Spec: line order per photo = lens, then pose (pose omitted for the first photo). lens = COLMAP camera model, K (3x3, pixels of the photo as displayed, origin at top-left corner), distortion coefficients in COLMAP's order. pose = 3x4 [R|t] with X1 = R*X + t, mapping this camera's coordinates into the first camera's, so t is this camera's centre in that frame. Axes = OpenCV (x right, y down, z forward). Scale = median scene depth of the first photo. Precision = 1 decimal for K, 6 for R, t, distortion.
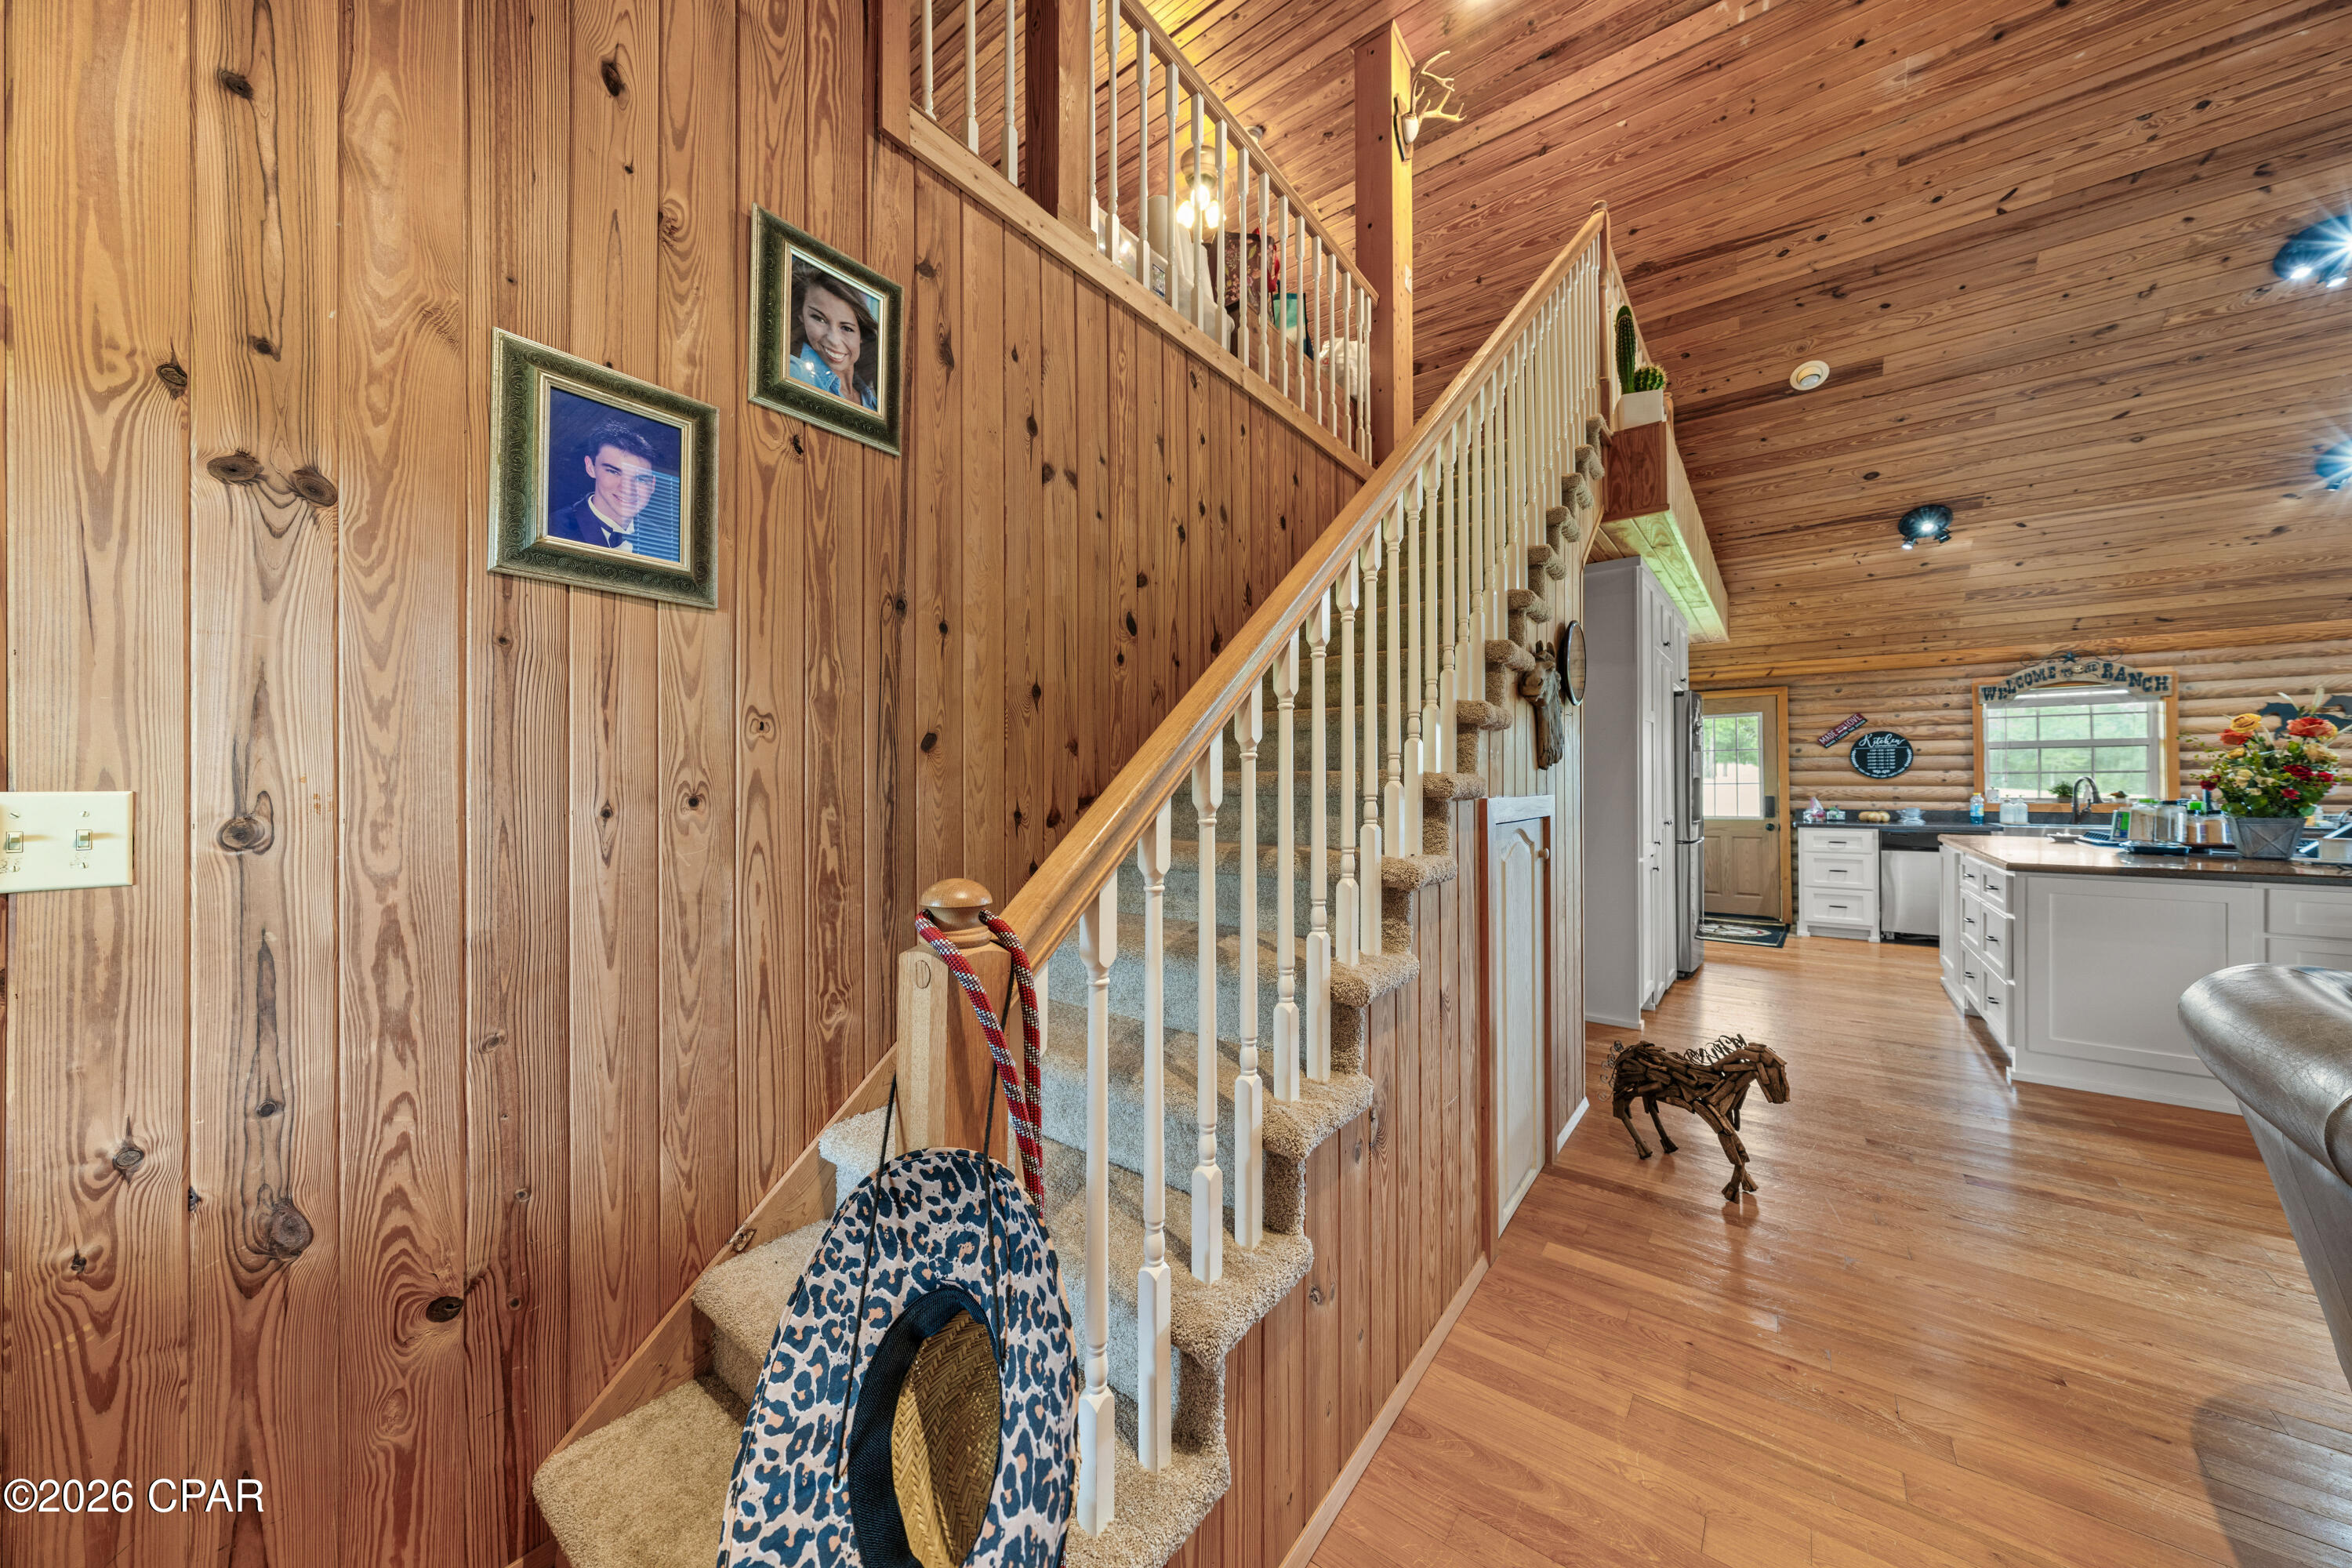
lens RADIAL K [[802.4, 0, 1180.1], [0, 802.4, 782.4], [0, 0, 1]] dist [-0.000696, -0.000217]
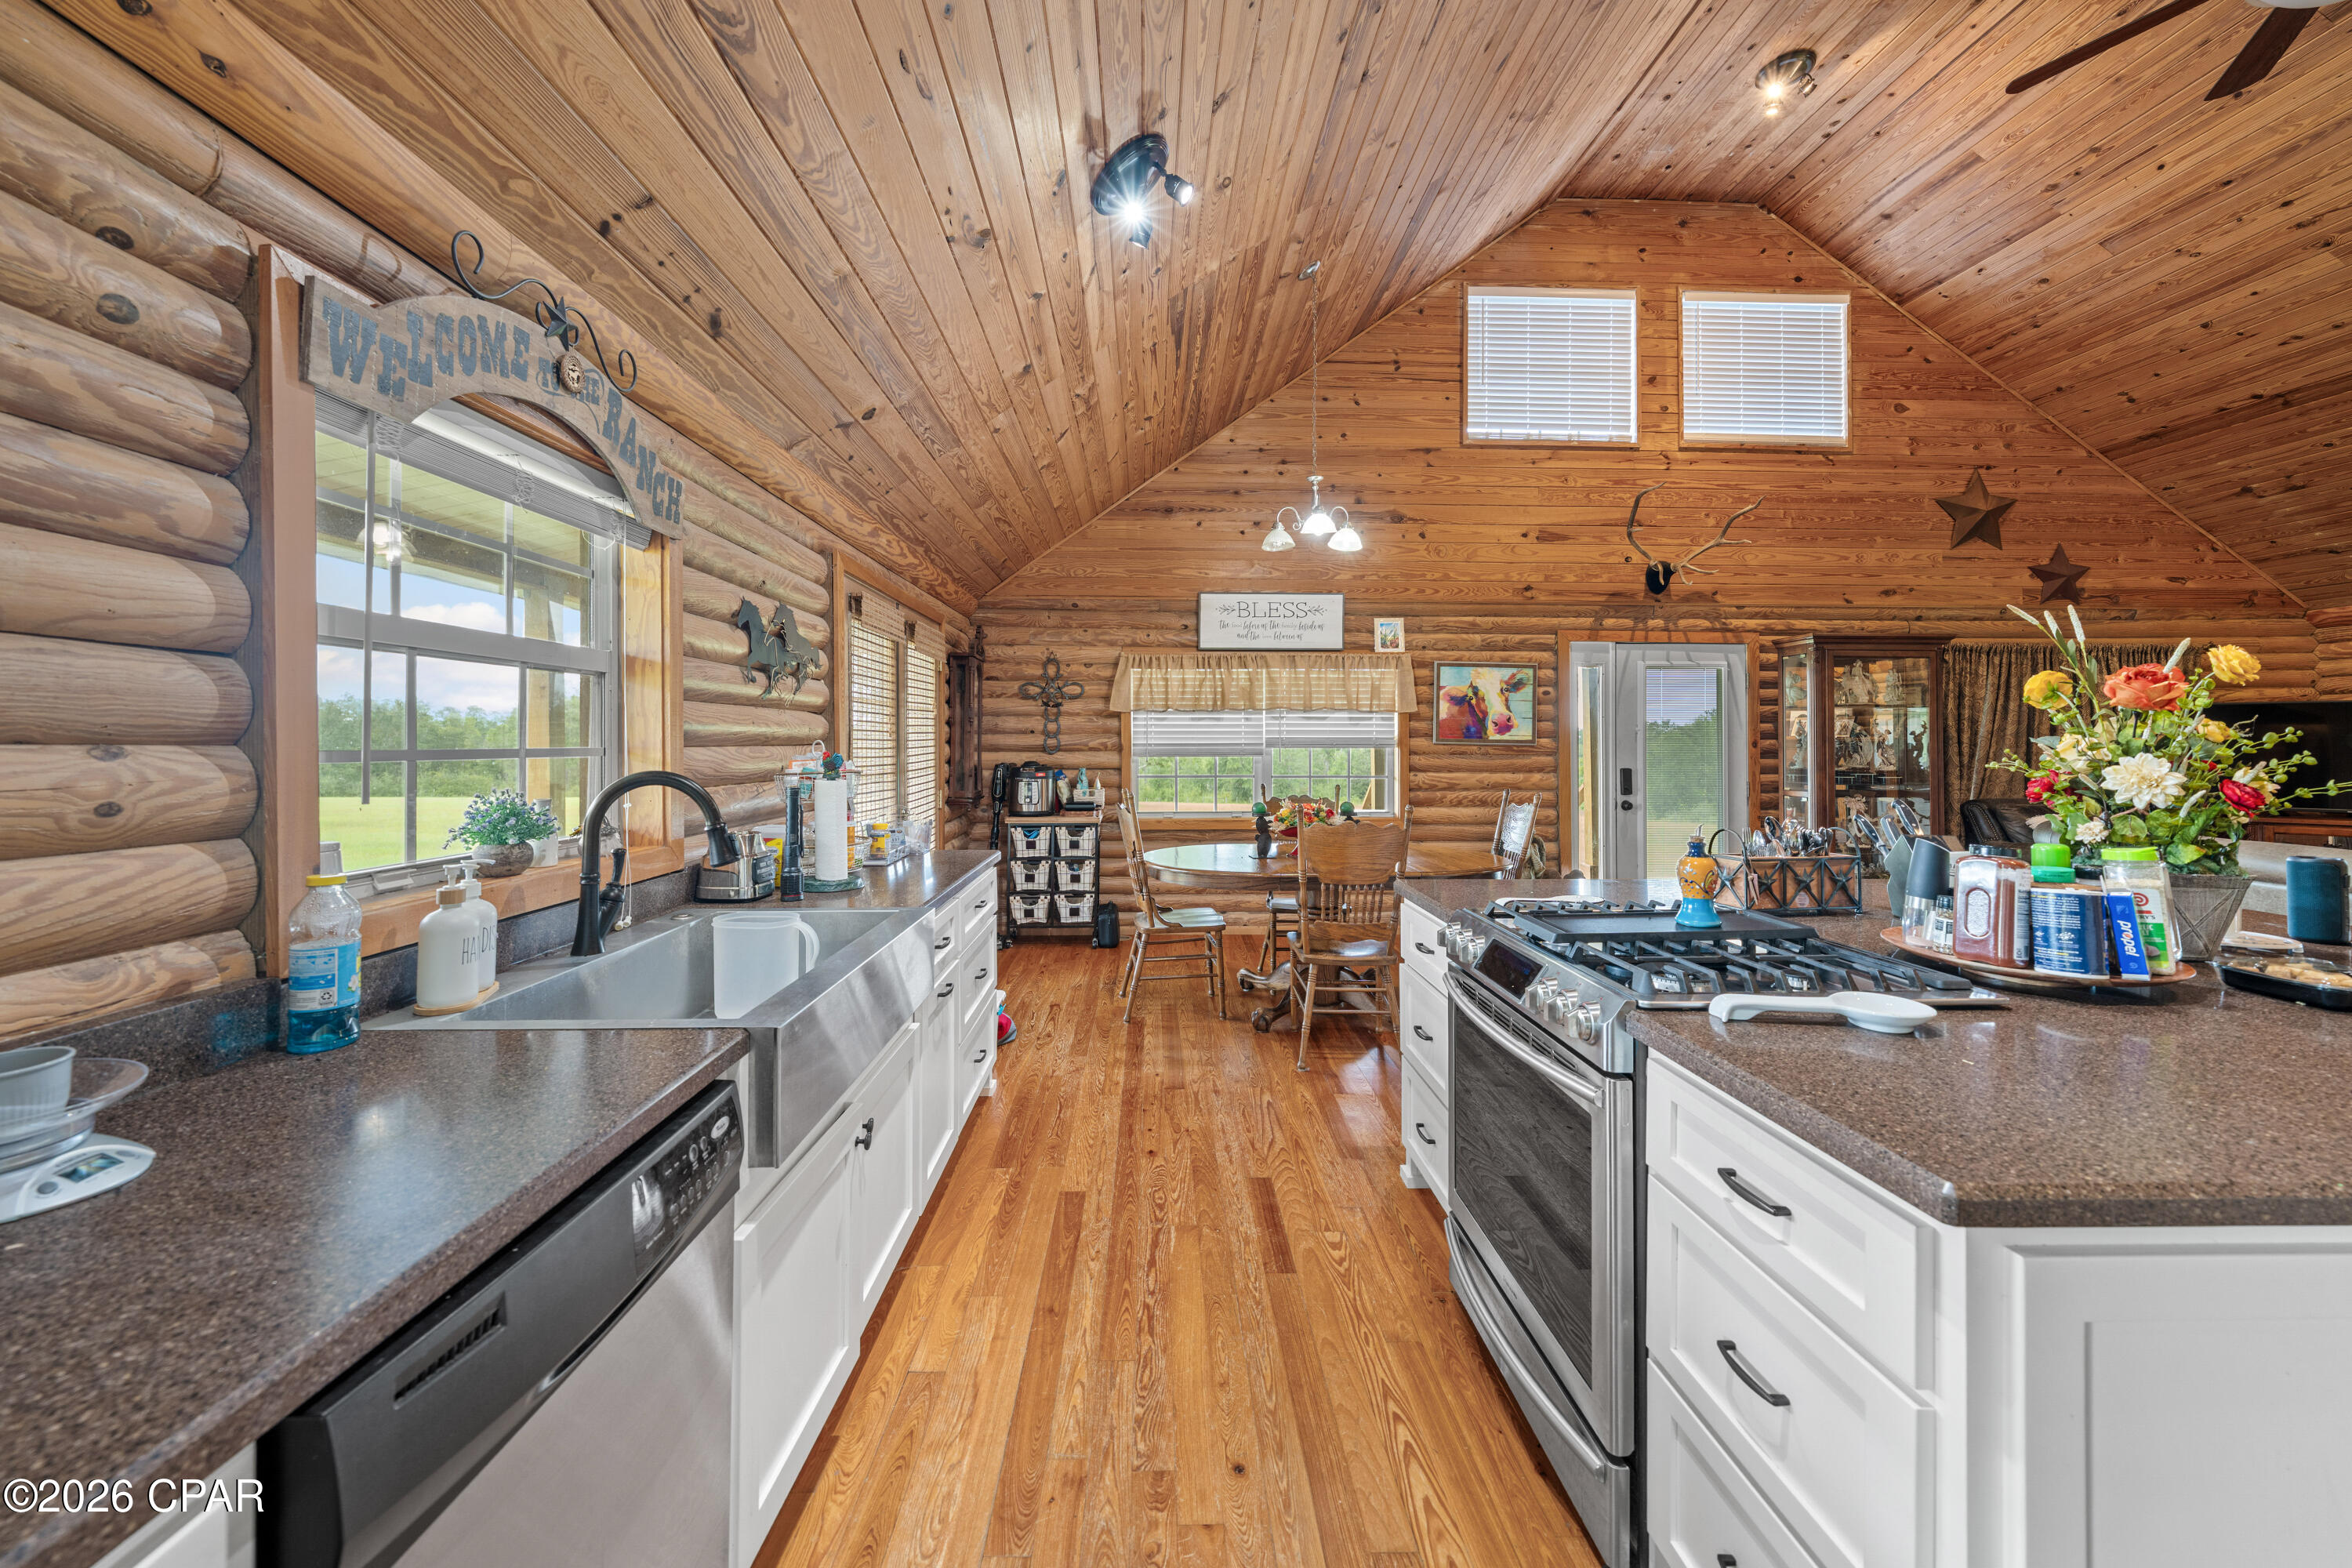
lens RADIAL K [[858.2, 0, 1168.9], [0, 858.2, 728.8], [0, 0, 1]] dist [-0.005374, 0.000498]
pose [[-0.624354, 0.015292, 0.780992, 0.955553], [-0.000659, 0.999798, -0.020102, -0.020217], [-0.781141, -0.013065, -0.624218, 1.270533]]
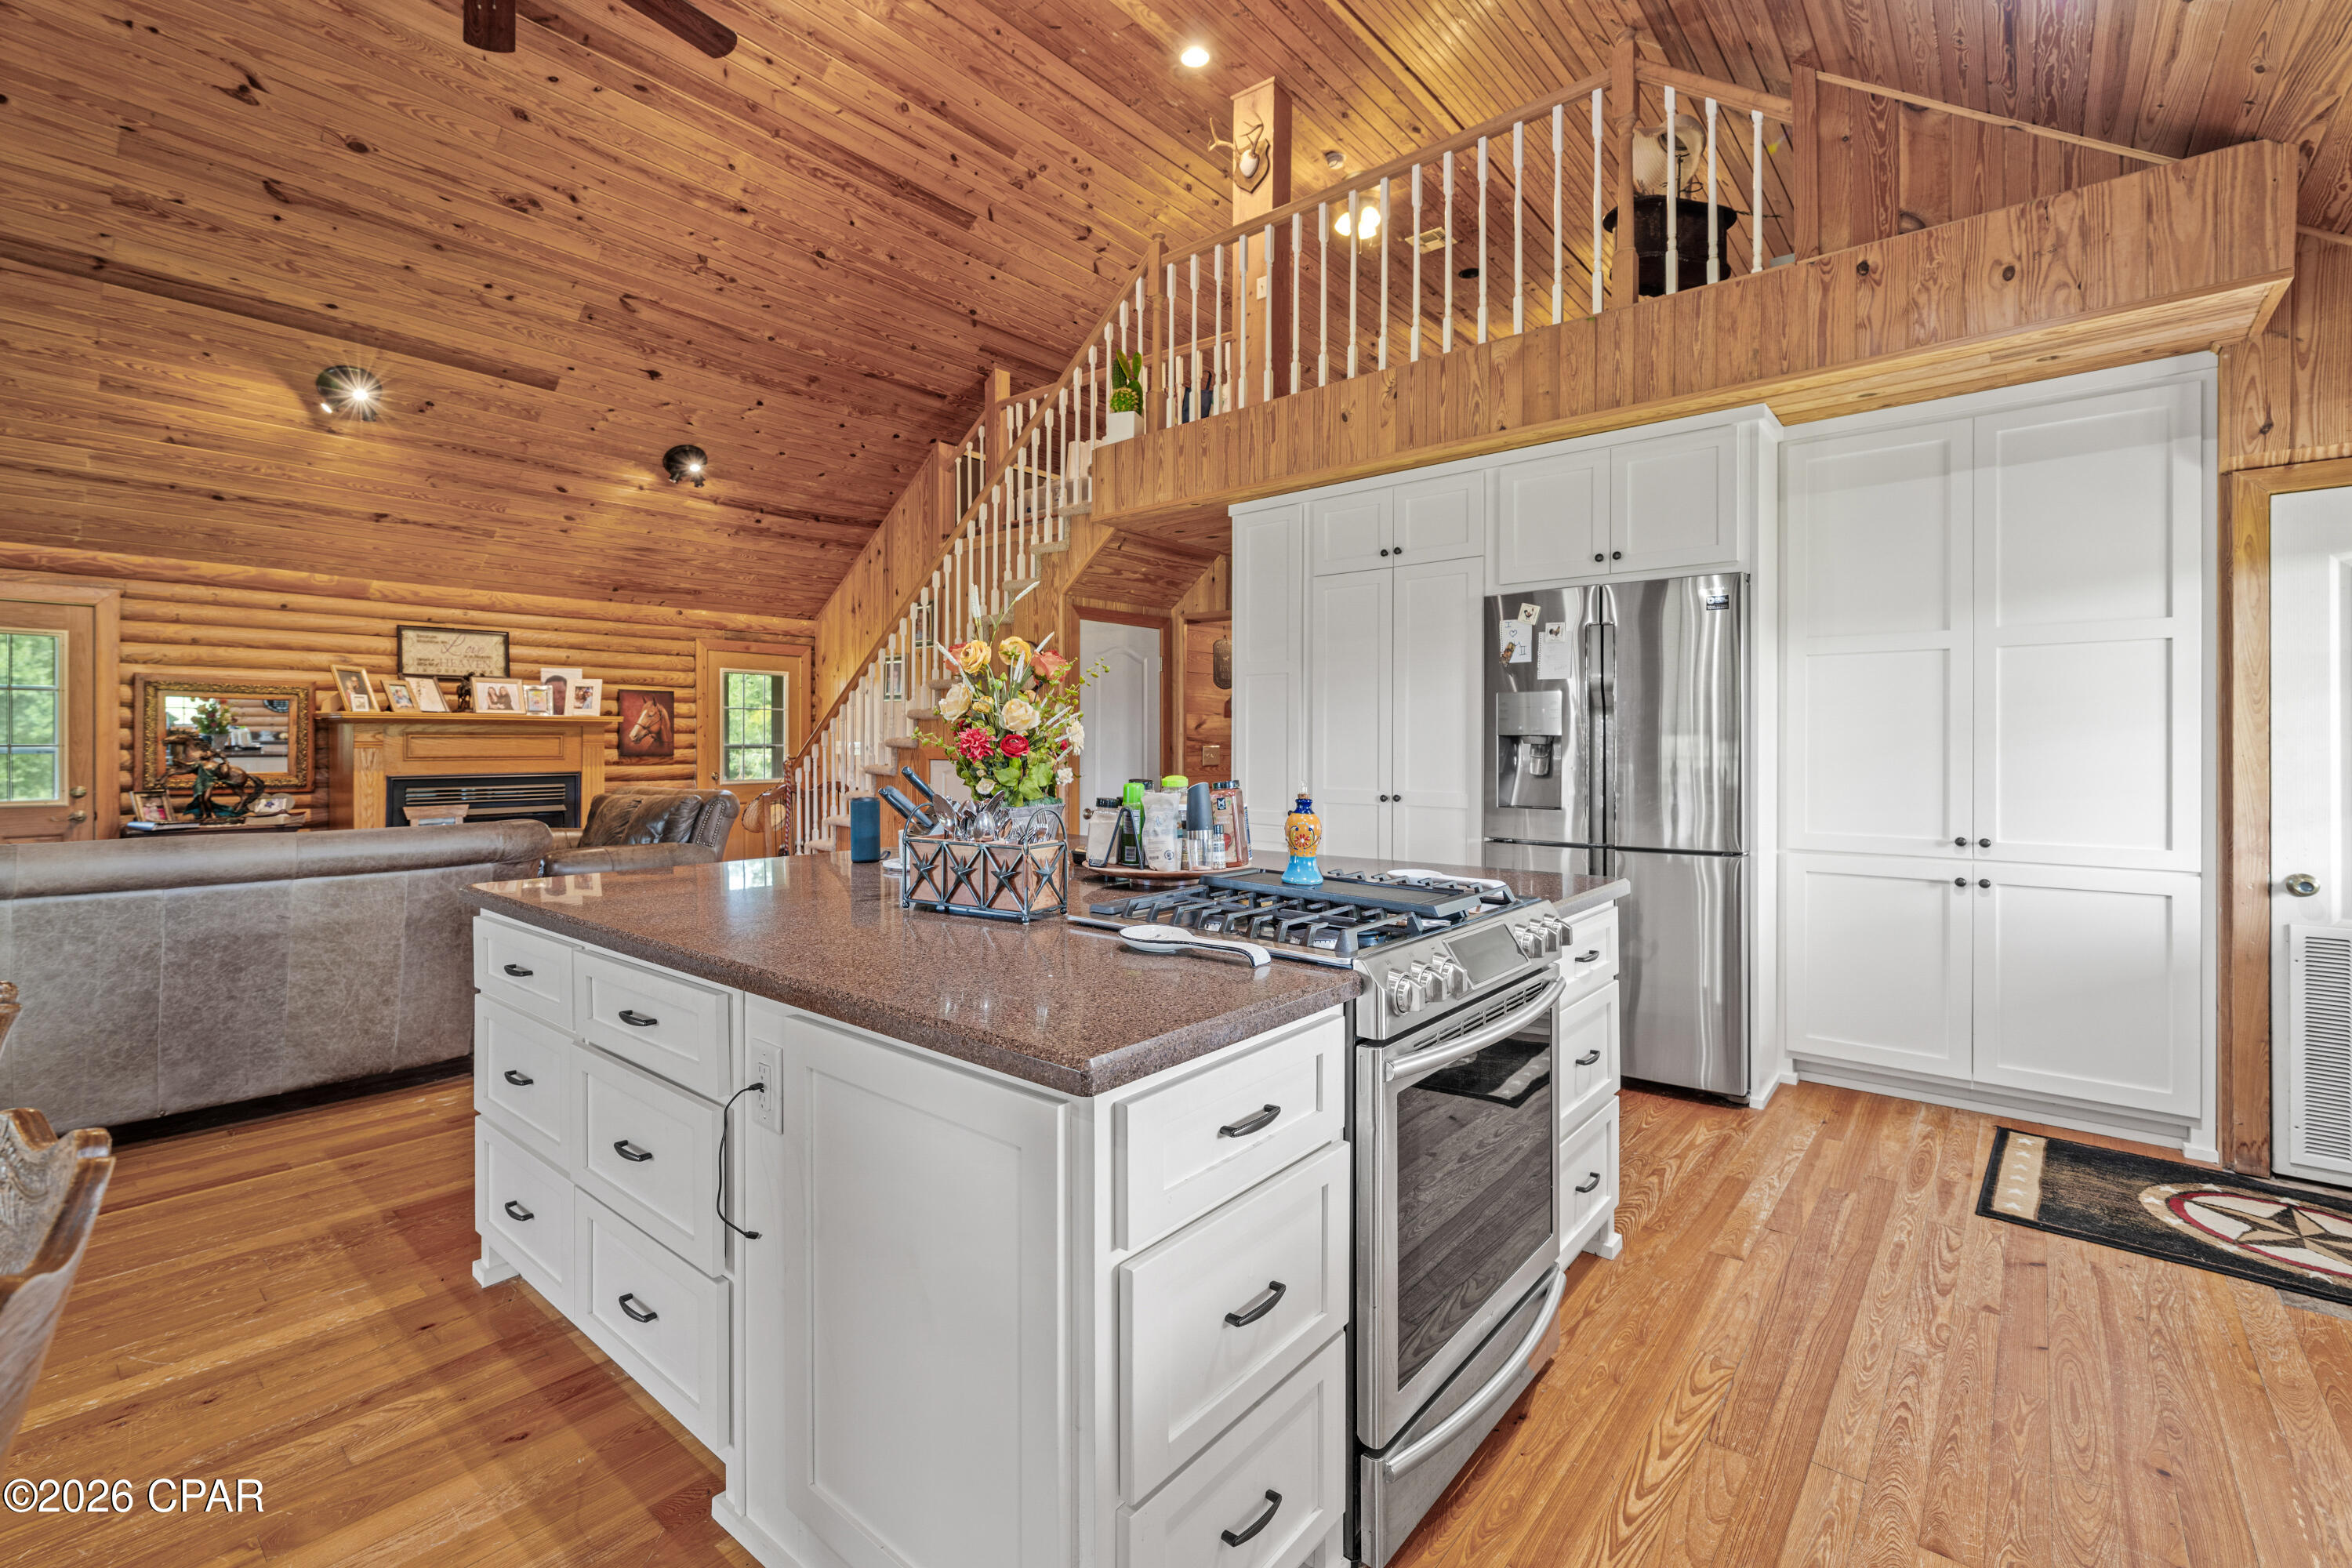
lens RADIAL K [[1045.4, 0, 1174.7], [0, 1045.4, 736.8], [0, 0, 1]] dist [-0.003036, 0.002763]
pose [[-0.043165, -0.003749, -0.999061, 1.540107], [-0.001091, 0.999993, -0.003705, -0.003219], [0.999067, 0.000930, -0.043169, 0.831067]]
